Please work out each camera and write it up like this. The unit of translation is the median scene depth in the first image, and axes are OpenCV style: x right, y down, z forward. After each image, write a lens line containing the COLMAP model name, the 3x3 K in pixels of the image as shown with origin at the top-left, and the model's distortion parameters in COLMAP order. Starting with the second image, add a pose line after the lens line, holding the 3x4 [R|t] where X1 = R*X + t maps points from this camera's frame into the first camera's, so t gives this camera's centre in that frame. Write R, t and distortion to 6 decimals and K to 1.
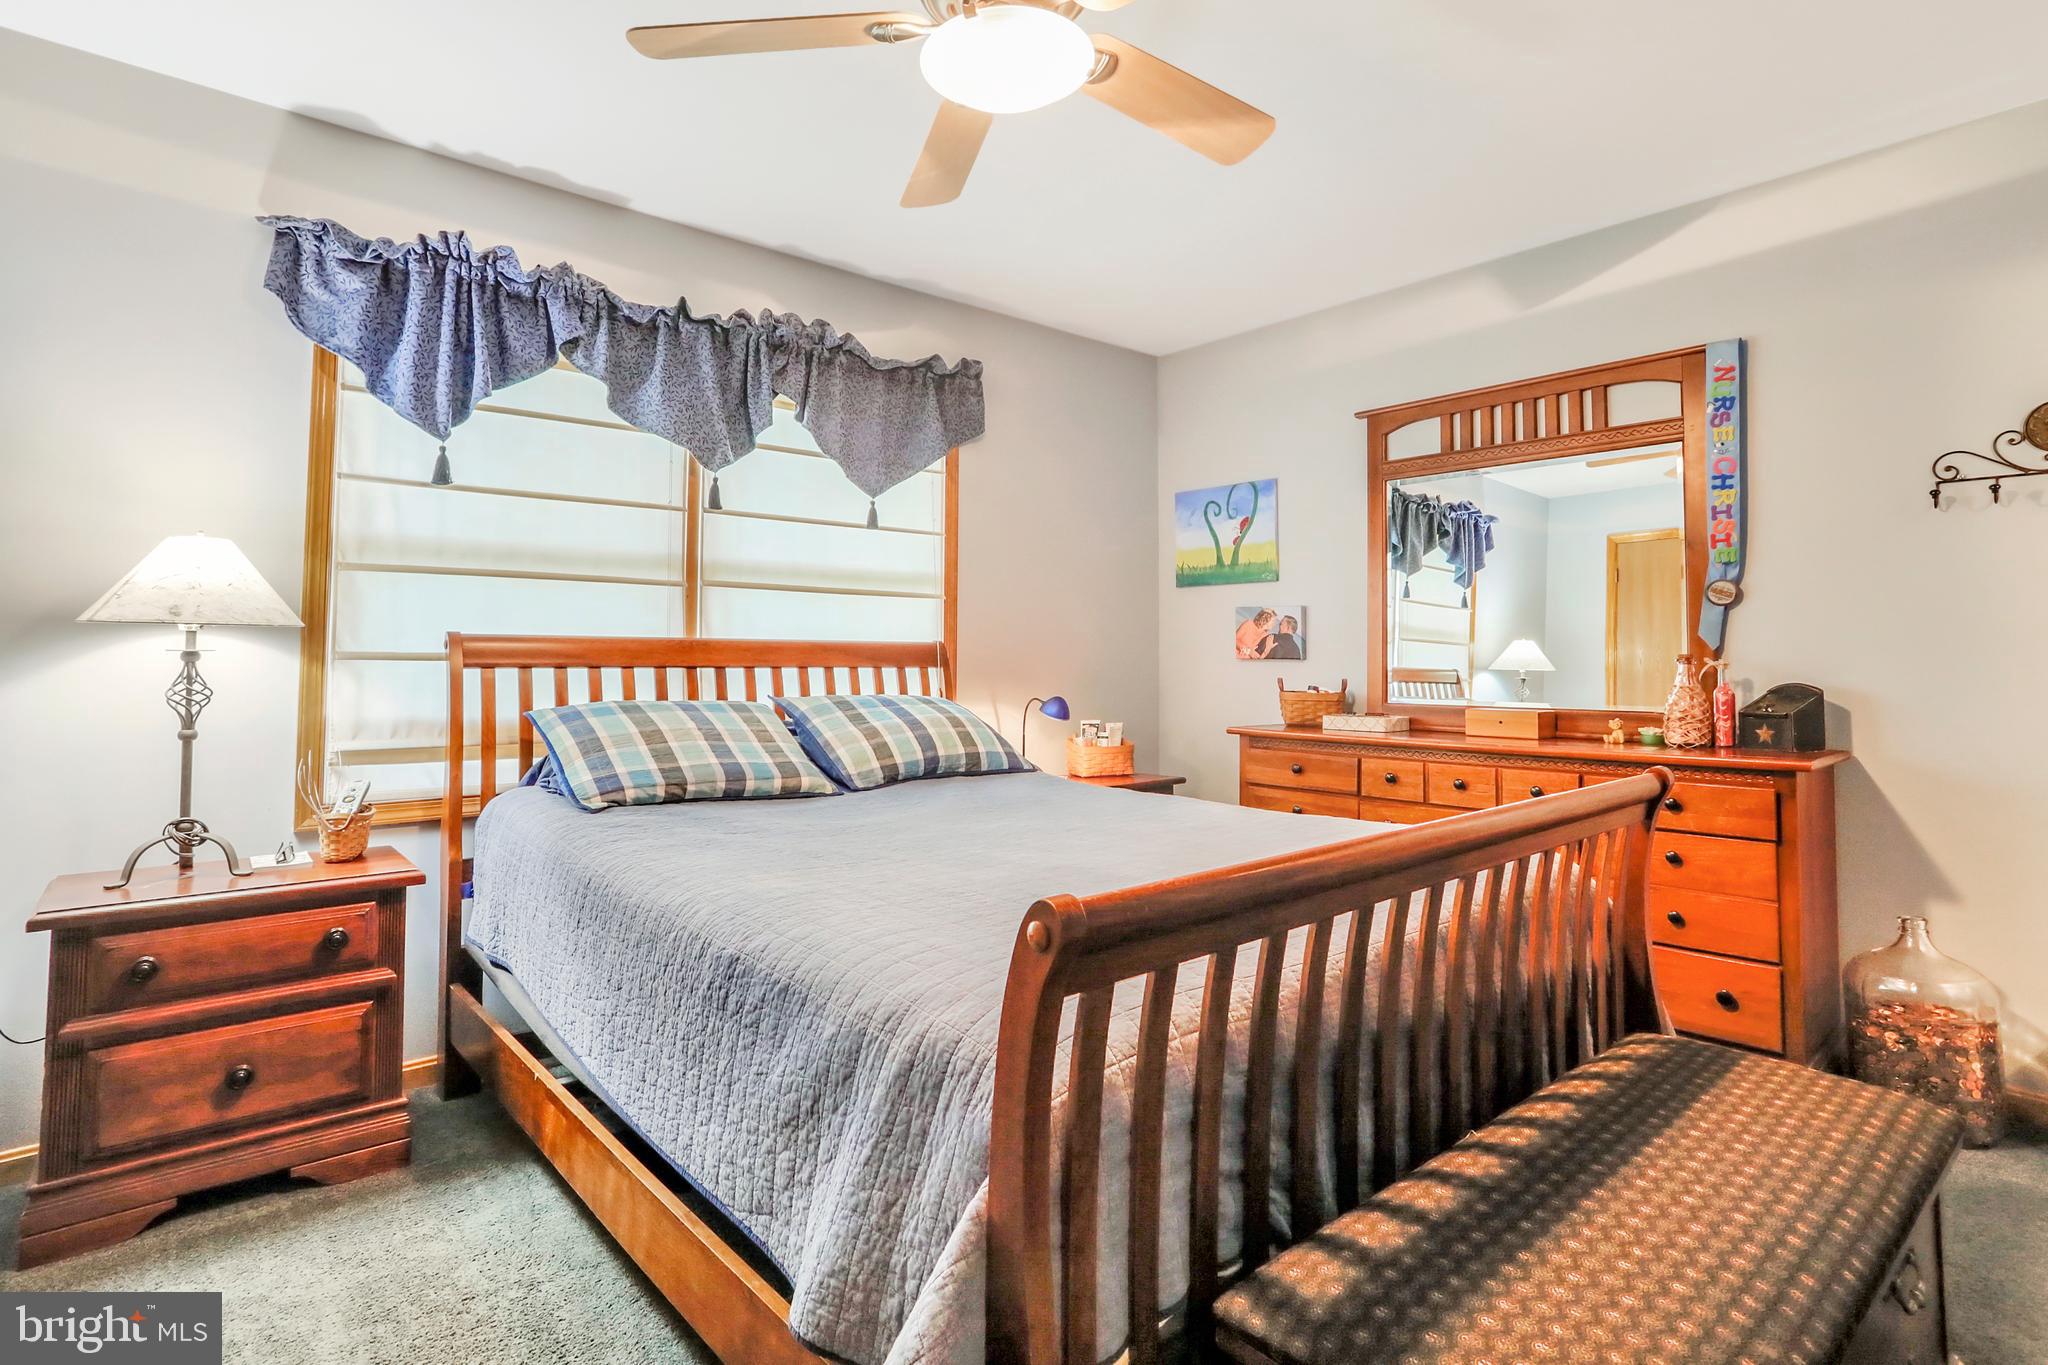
lens RADIAL K [[1004.8, 0, 993.4], [0, 1004.8, 615.3], [0, 0, 1]] dist [-0.045618, 0.022197]
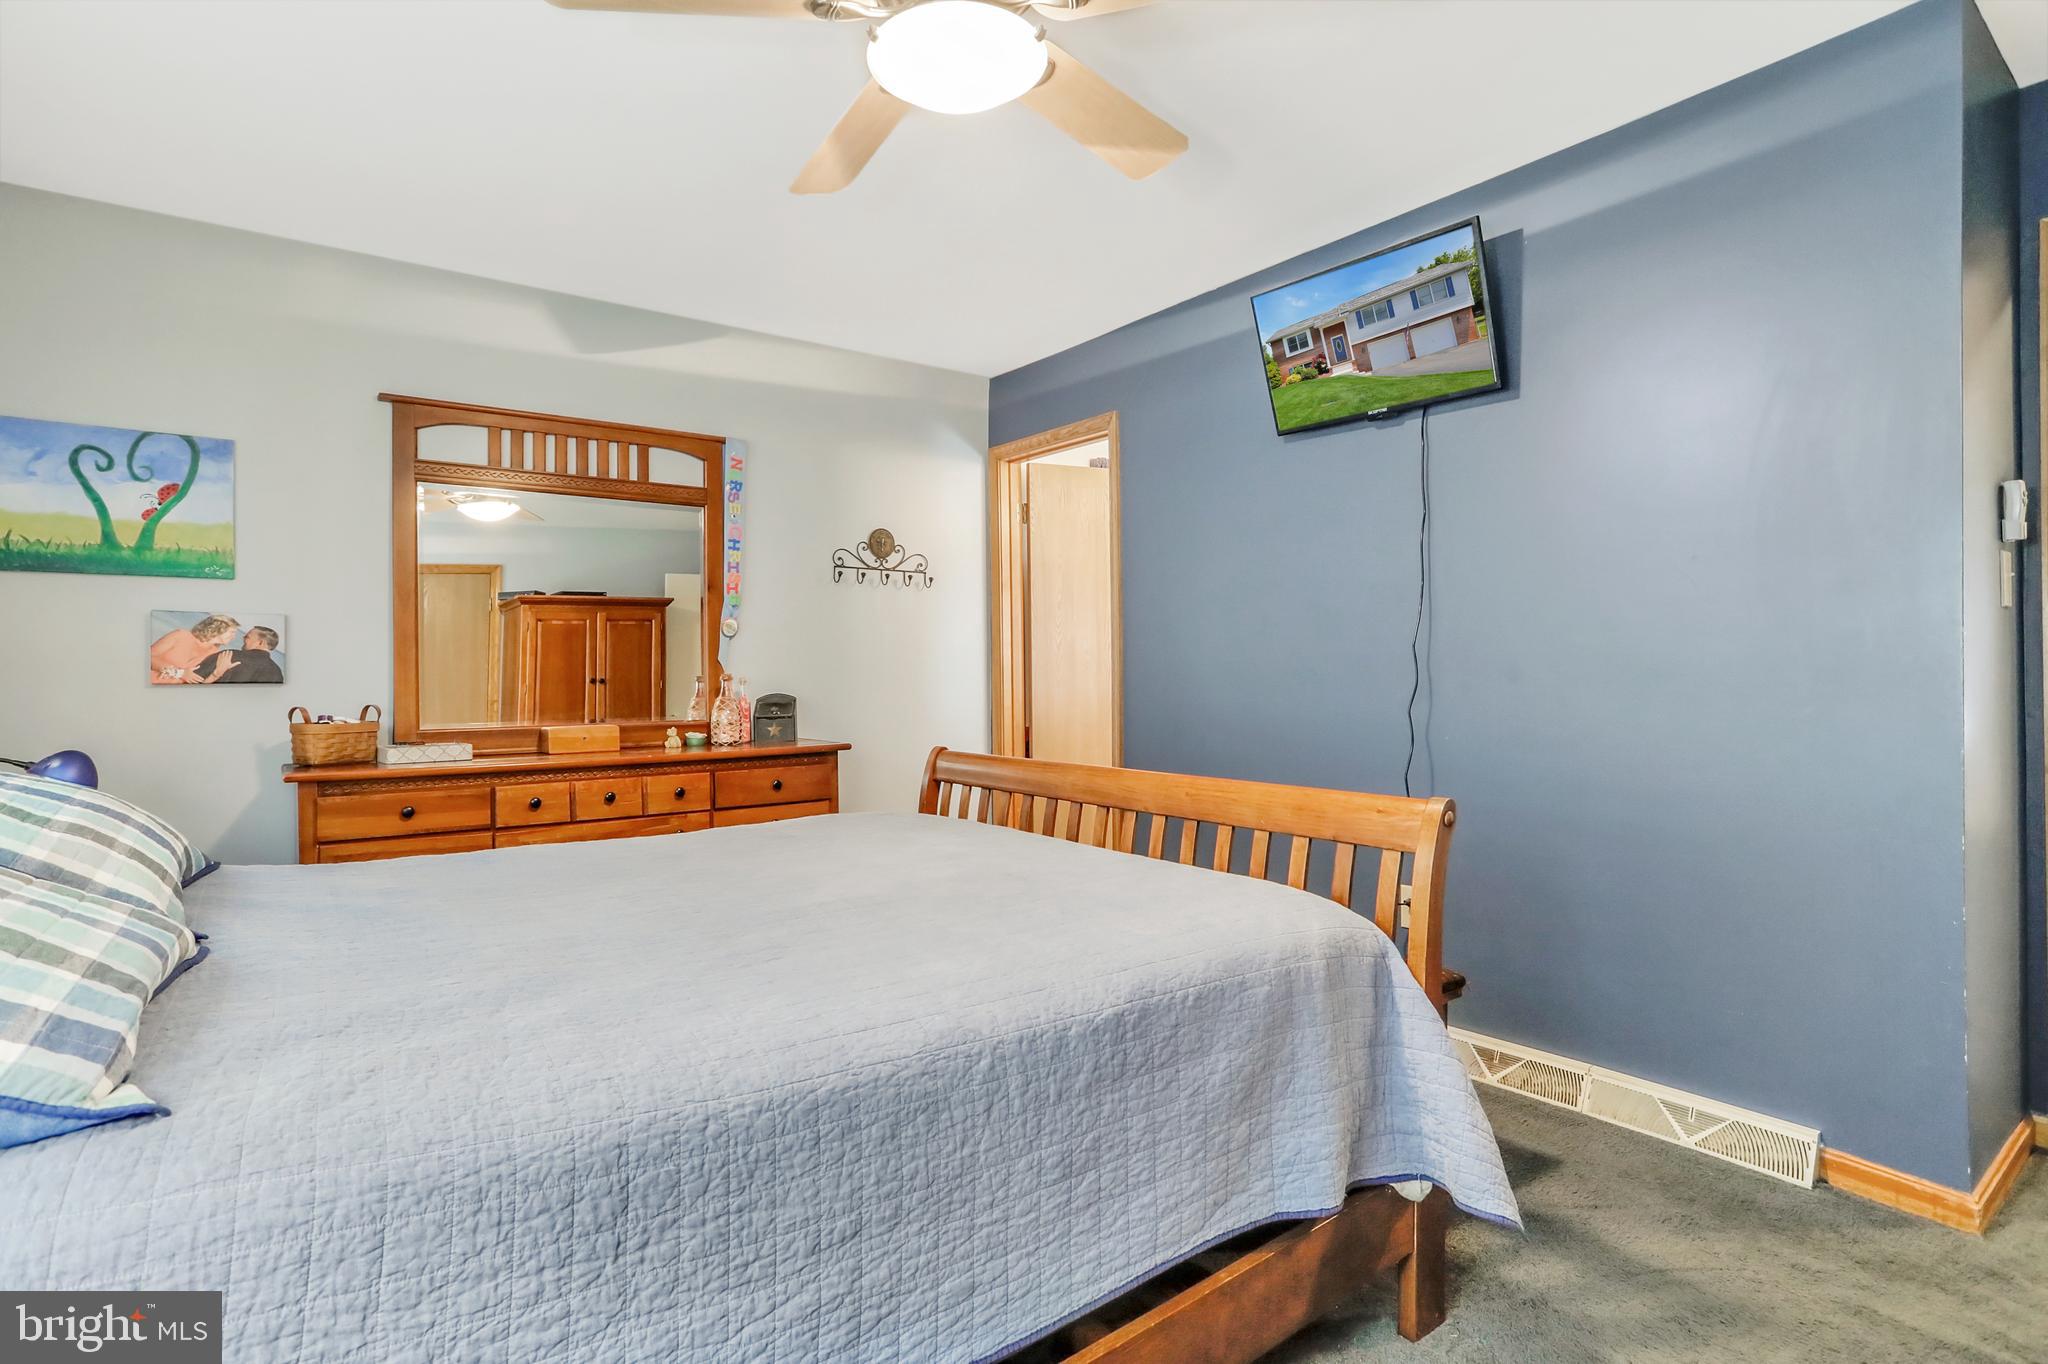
lens RADIAL K [[1004.8, 0, 1004.3], [0, 1004.8, 683.8], [0, 0, 1]] dist [-0.045618, 0.022197]
pose [[0.083361, -0.014014, 0.996421, -0.648172], [-0.034111, 0.999275, 0.016908, 0.019259], [-0.995935, -0.035399, 0.082823, 0.580801]]
